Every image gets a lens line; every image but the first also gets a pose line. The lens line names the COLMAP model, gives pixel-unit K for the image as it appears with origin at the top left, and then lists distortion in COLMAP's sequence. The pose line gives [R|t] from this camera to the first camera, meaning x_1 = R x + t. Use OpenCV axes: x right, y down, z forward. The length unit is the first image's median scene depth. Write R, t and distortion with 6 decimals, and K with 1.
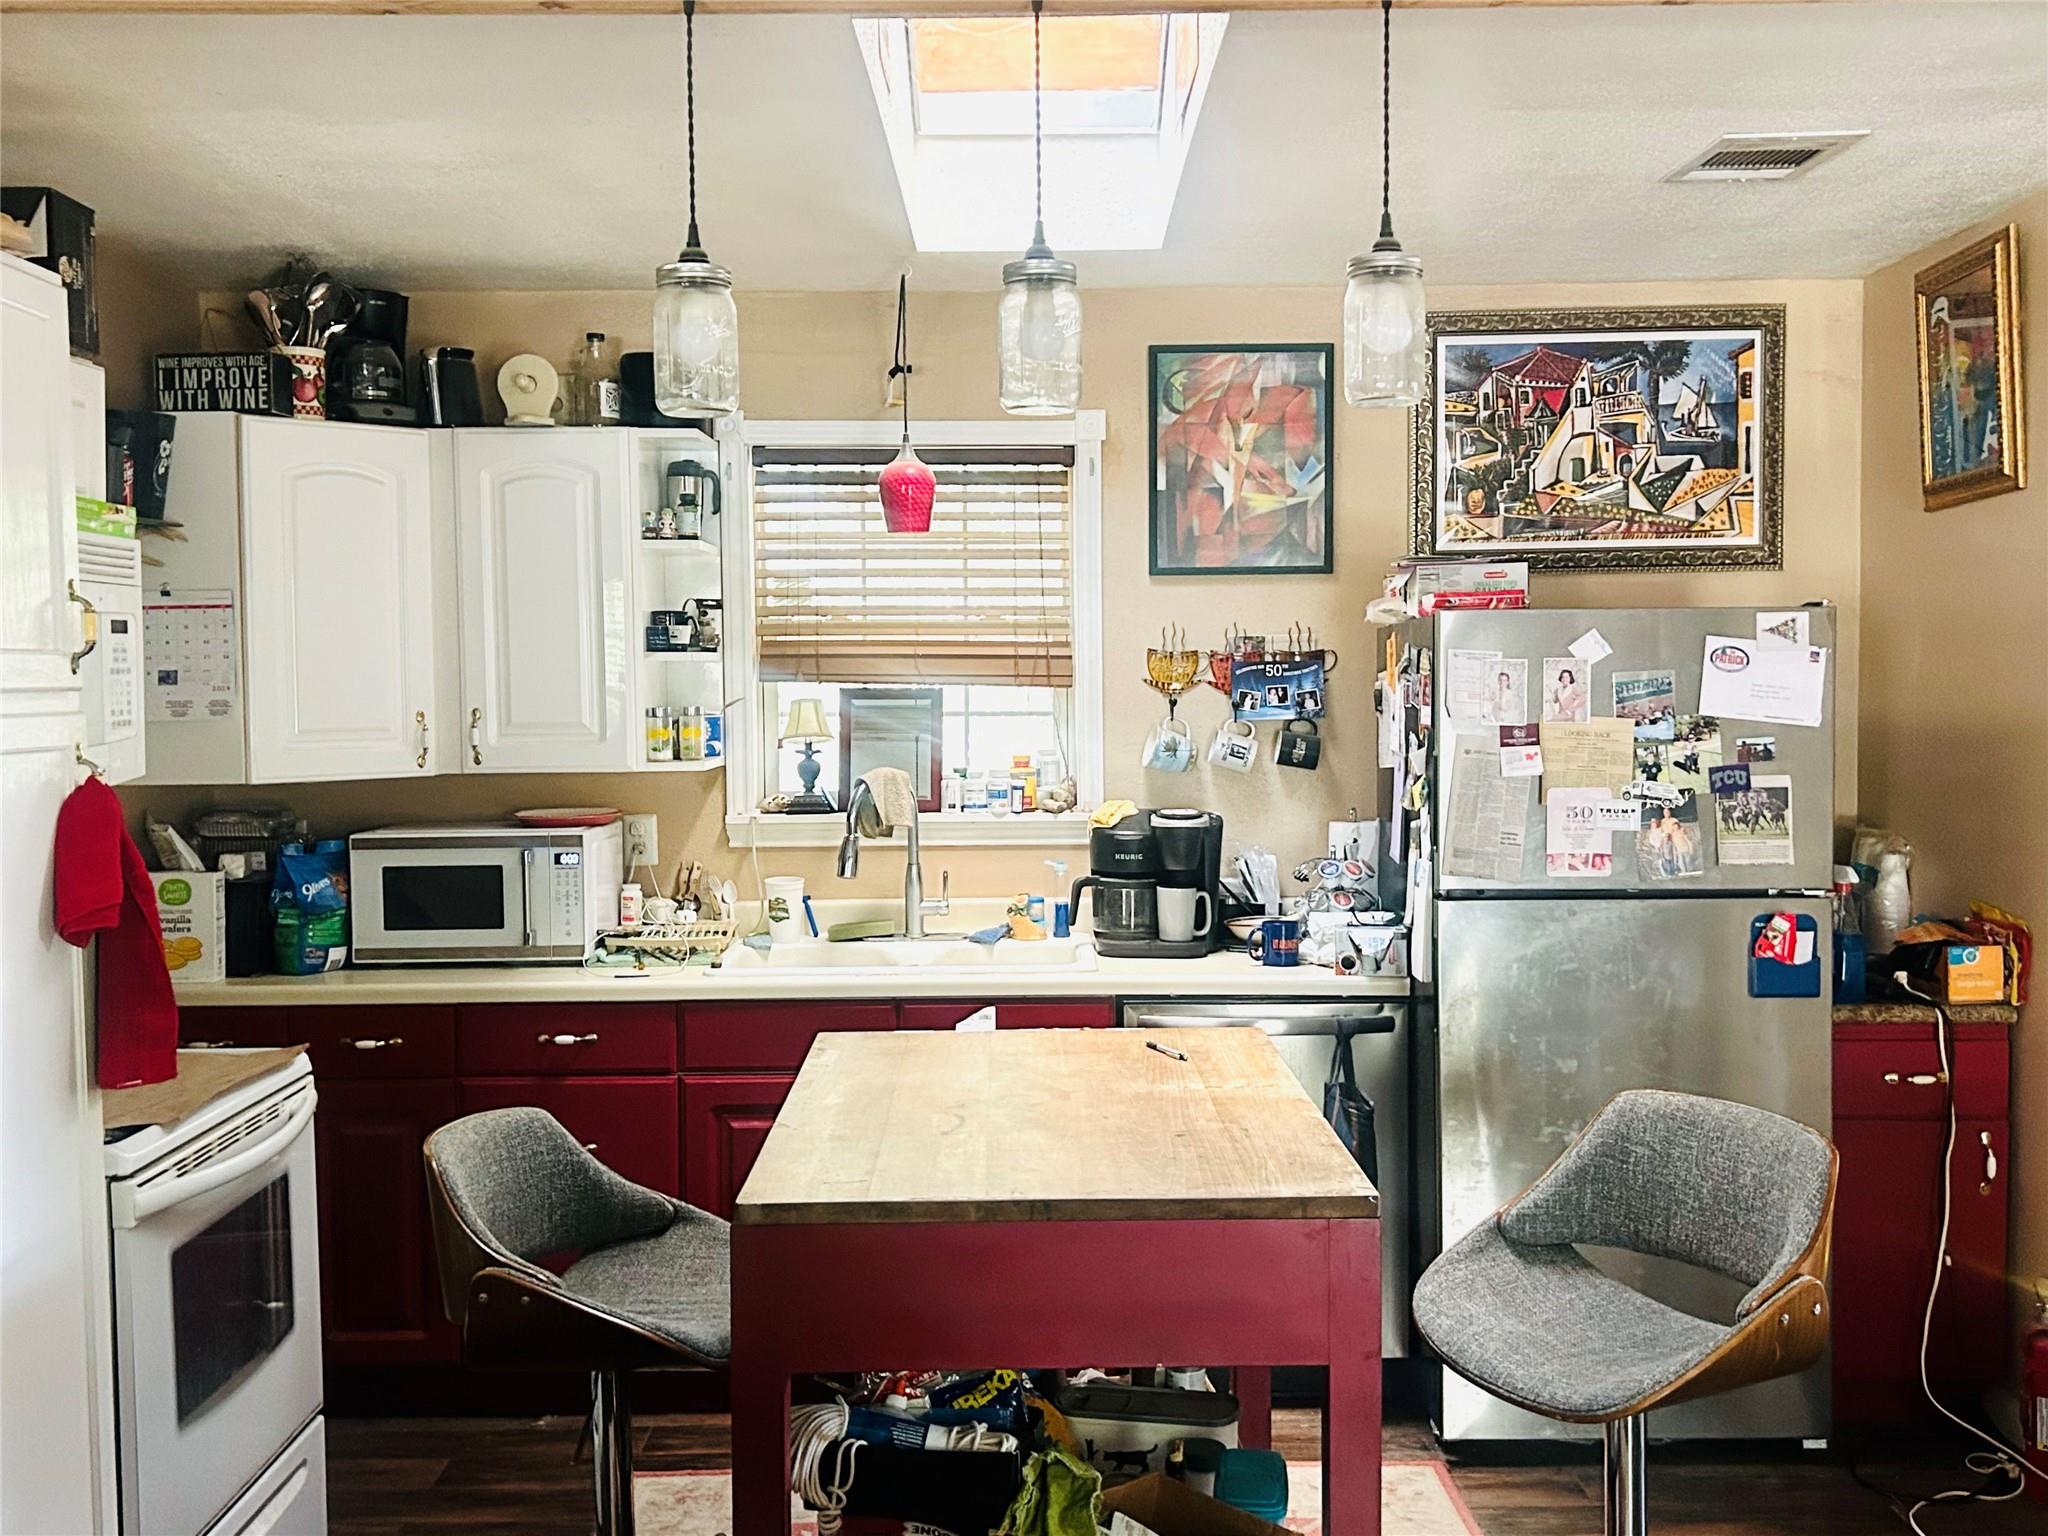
lens RADIAL K [[2033.9, 0, 1024.1], [0, 2033.9, 759.5], [0, 0, 1]] dist [0.061959, 0.000000]
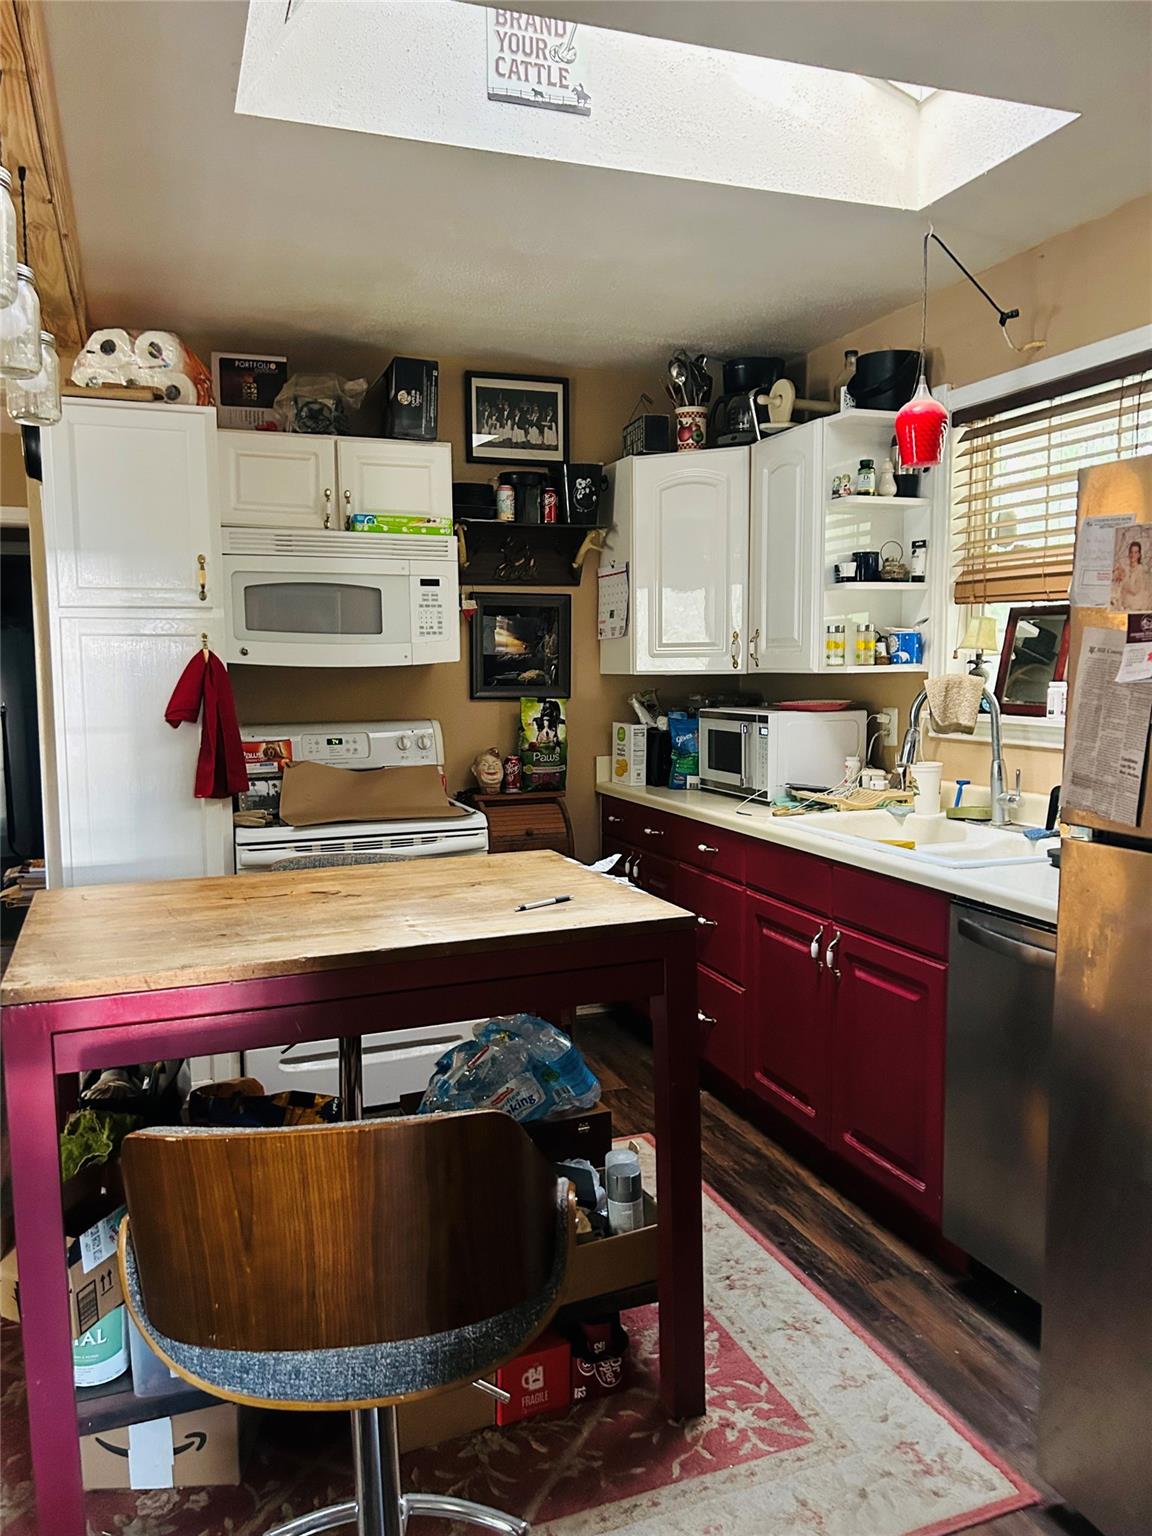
lens RADIAL K [[1149.7, 0, 572.3], [0, 1149.7, 775.6], [0, 0, 1]] dist [0.009084, -0.002153]
pose [[0.353416, 0.098984, -0.930214, 0.491832], [-0.032519, 0.995085, 0.093532, 0.008093], [0.934901, -0.002806, 0.354898, 0.582082]]
